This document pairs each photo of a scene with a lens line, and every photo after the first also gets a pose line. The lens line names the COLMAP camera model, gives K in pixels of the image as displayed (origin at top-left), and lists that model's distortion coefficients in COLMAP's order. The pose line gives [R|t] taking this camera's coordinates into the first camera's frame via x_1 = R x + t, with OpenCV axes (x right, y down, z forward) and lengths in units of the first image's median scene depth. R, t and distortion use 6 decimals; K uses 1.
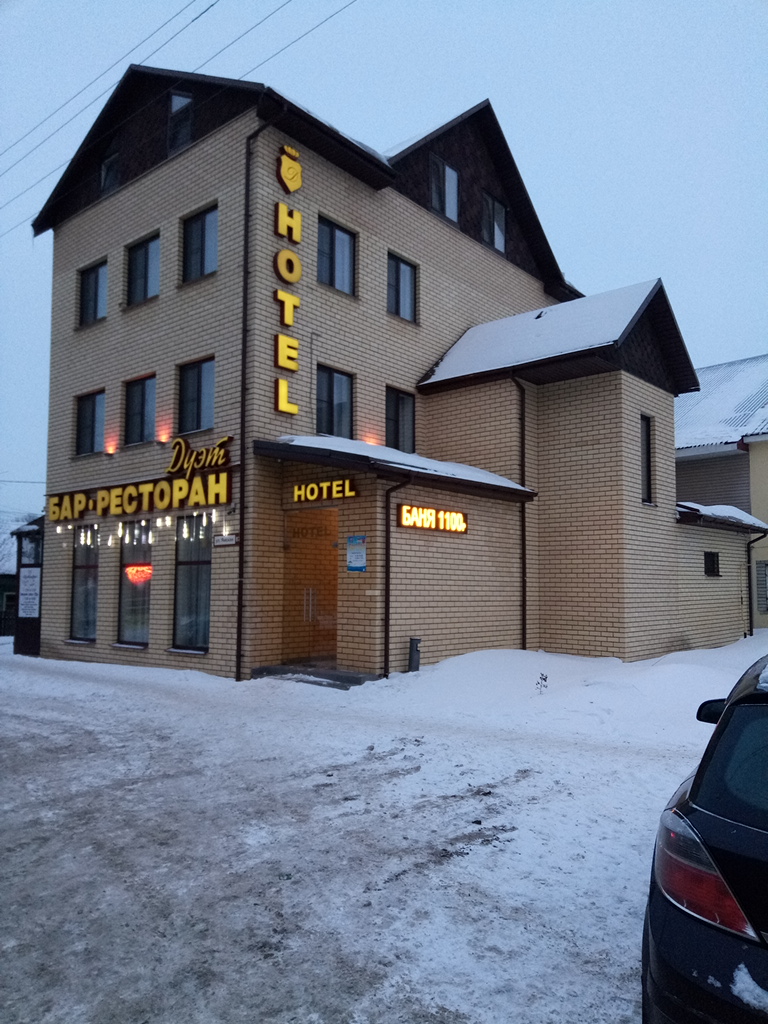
lens RADIAL K [[768.8, 0, 384.4], [0, 768.8, 521.0], [0, 0, 1]] dist [0.052660, 0.001508]
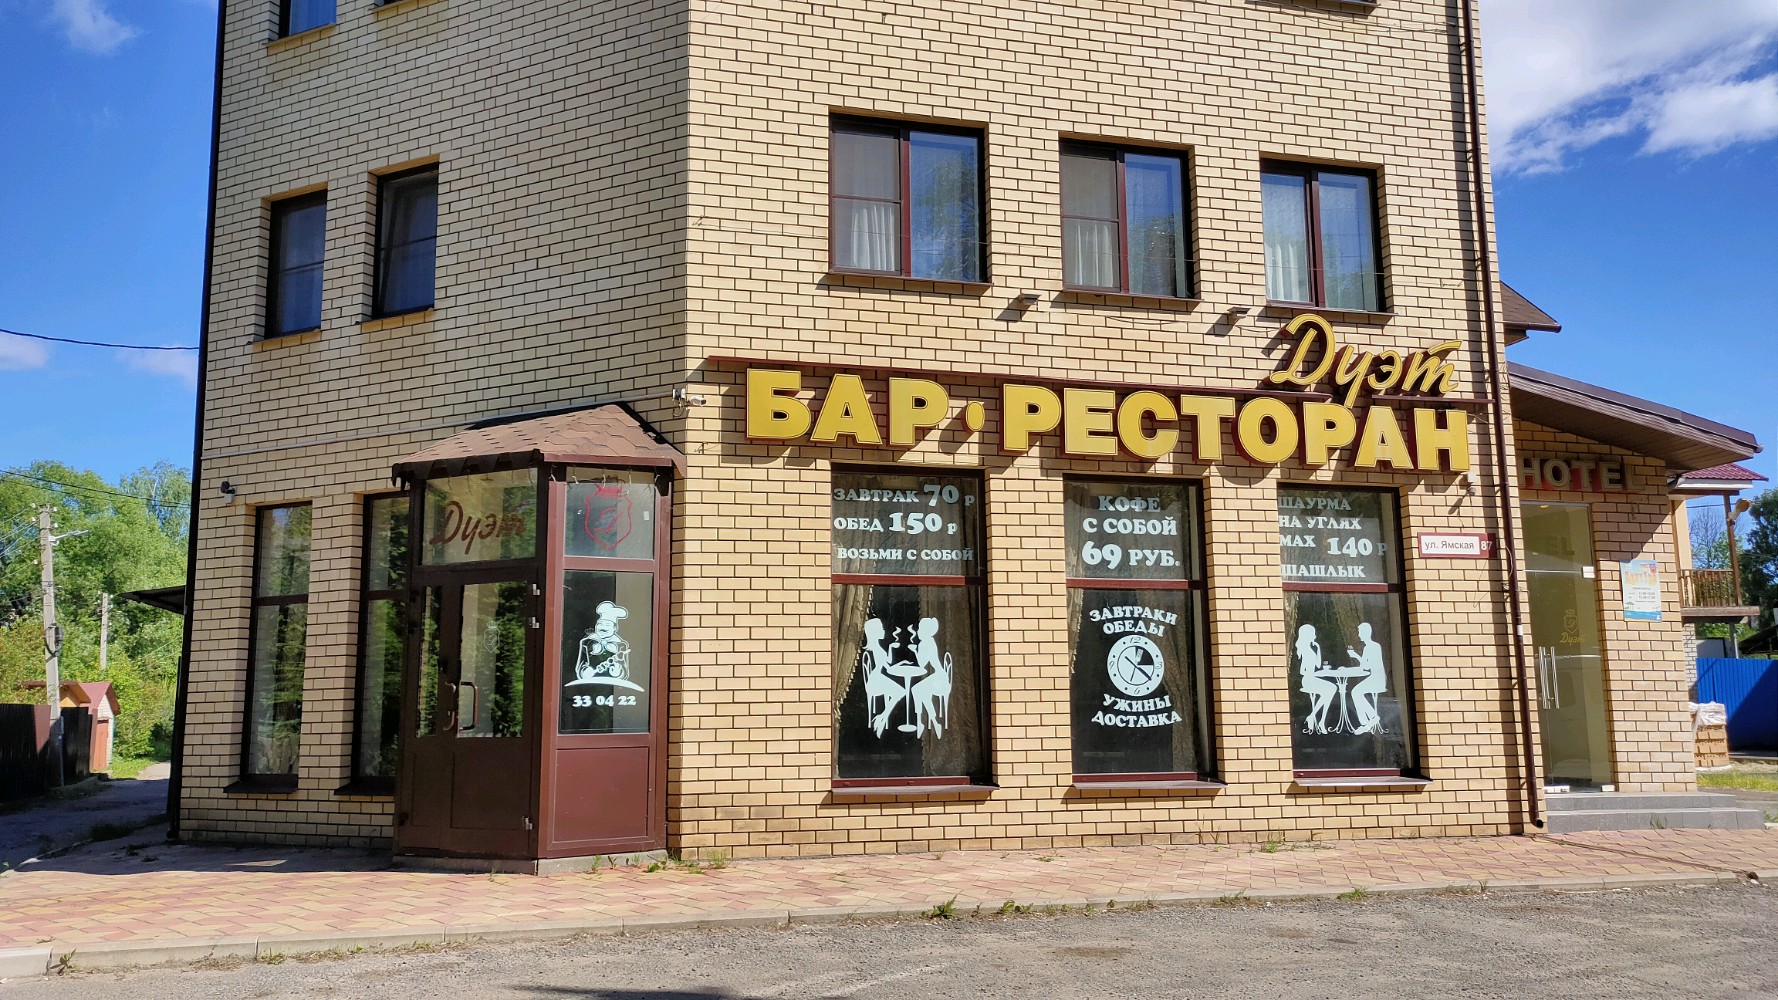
lens RADIAL K [[1557.0, 0, 885.7], [0, 1557.0, 498.6], [0, 0, 1]] dist [0.055295, 0.002307]
pose [[0.543386, 0.119178, 0.830980, -1.188518], [-0.059288, 0.992848, -0.103624, 0.115579], [-0.837387, 0.007041, 0.546565, 0.716868]]
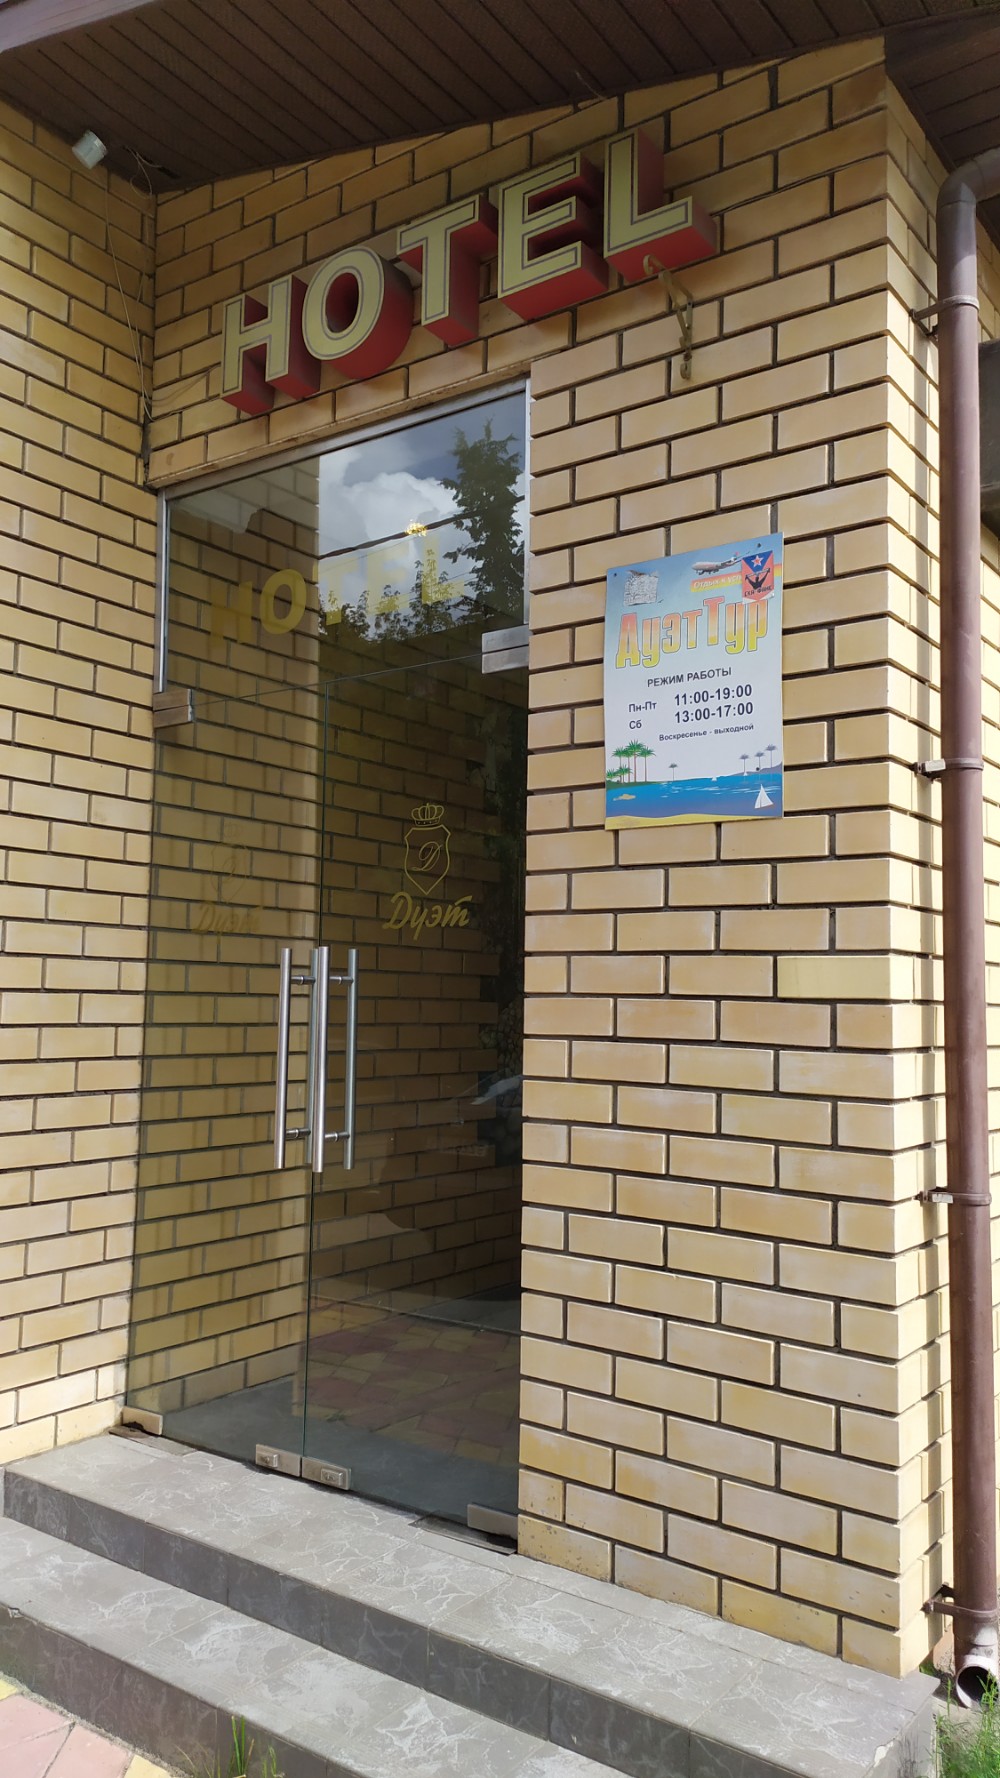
lens RADIAL K [[1303.4, 0, 483.5], [0, 1303.4, 887.0], [0, 0, 1]] dist [0.054499, 0.003830]
pose [[0.996561, 0.015428, 0.081416, -0.078179], [-0.015782, 0.999869, 0.003704, 0.067255], [-0.081349, -0.004977, 0.996673, 0.677618]]
